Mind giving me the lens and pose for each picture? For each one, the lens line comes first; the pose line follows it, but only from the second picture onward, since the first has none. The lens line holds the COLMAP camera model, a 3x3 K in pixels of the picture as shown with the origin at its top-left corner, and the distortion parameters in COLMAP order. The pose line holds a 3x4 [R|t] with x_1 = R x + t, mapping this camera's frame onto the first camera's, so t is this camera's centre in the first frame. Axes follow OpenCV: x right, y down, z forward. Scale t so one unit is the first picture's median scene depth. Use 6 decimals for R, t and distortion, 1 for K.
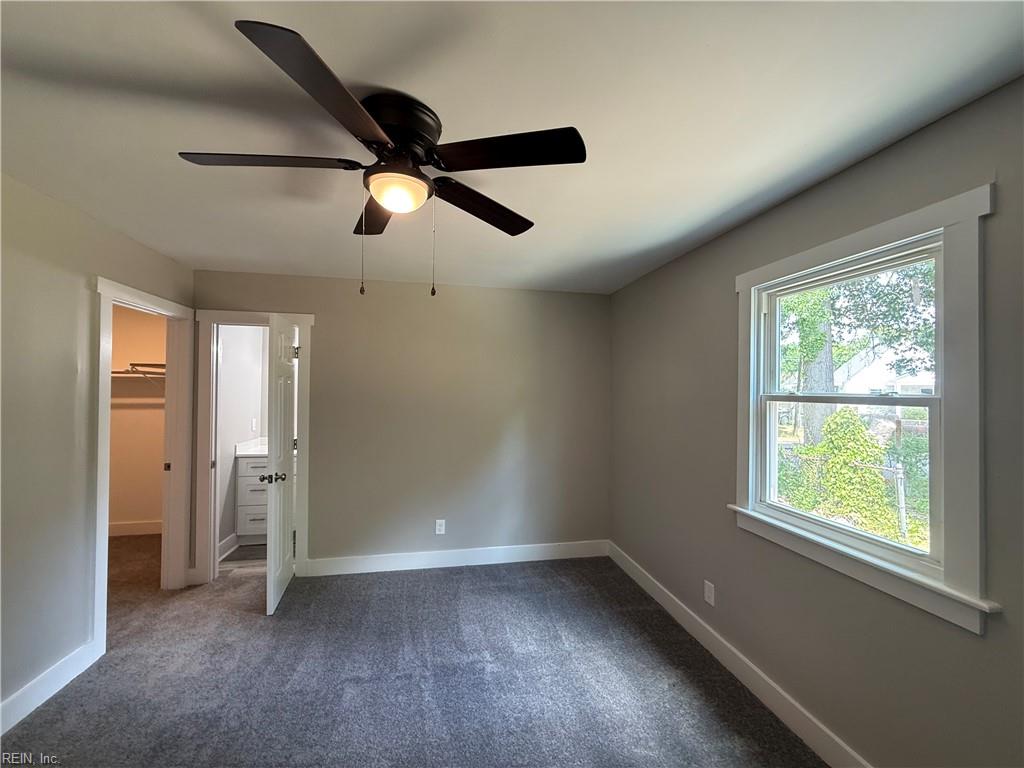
lens RADIAL K [[411.0, 0, 512.0], [0, 411.0, 384.0], [0, 0, 1]] dist [-0.002608, -0.000773]
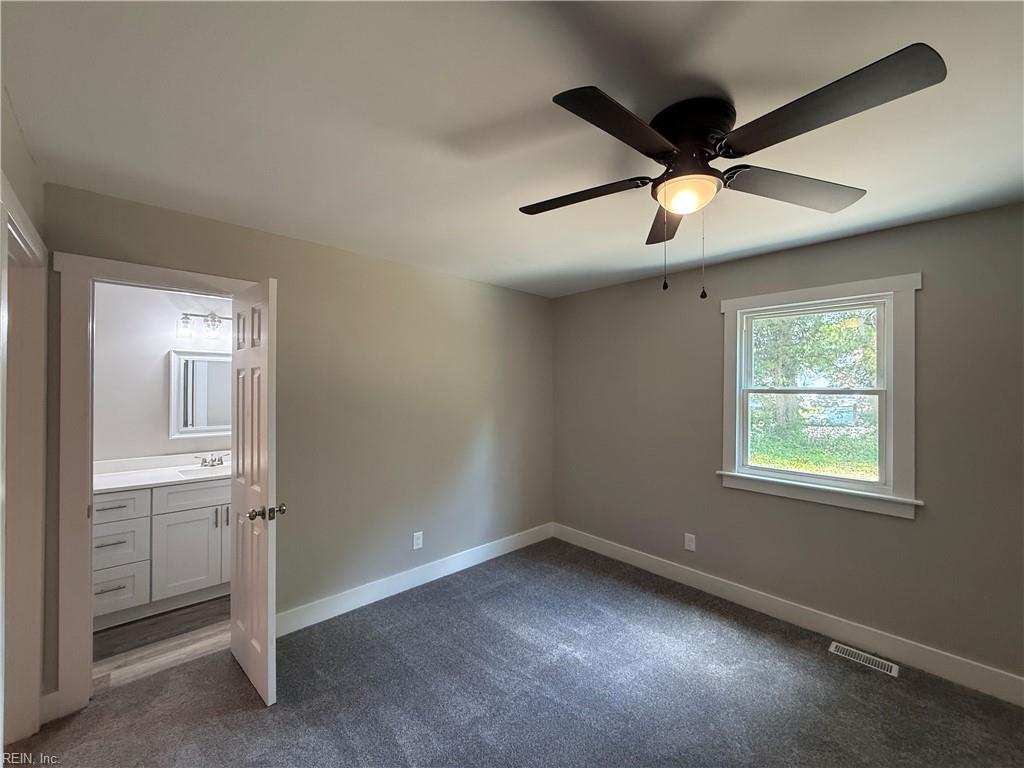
lens RADIAL K [[411.0, 0, 512.0], [0, 411.0, 384.0], [0, 0, 1]] dist [-0.002608, -0.000773]
pose [[0.848573, -0.003893, 0.529064, -0.687547], [-0.003198, 0.999917, 0.012487, -0.003935], [-0.529069, -0.012288, 0.848490, 0.205713]]
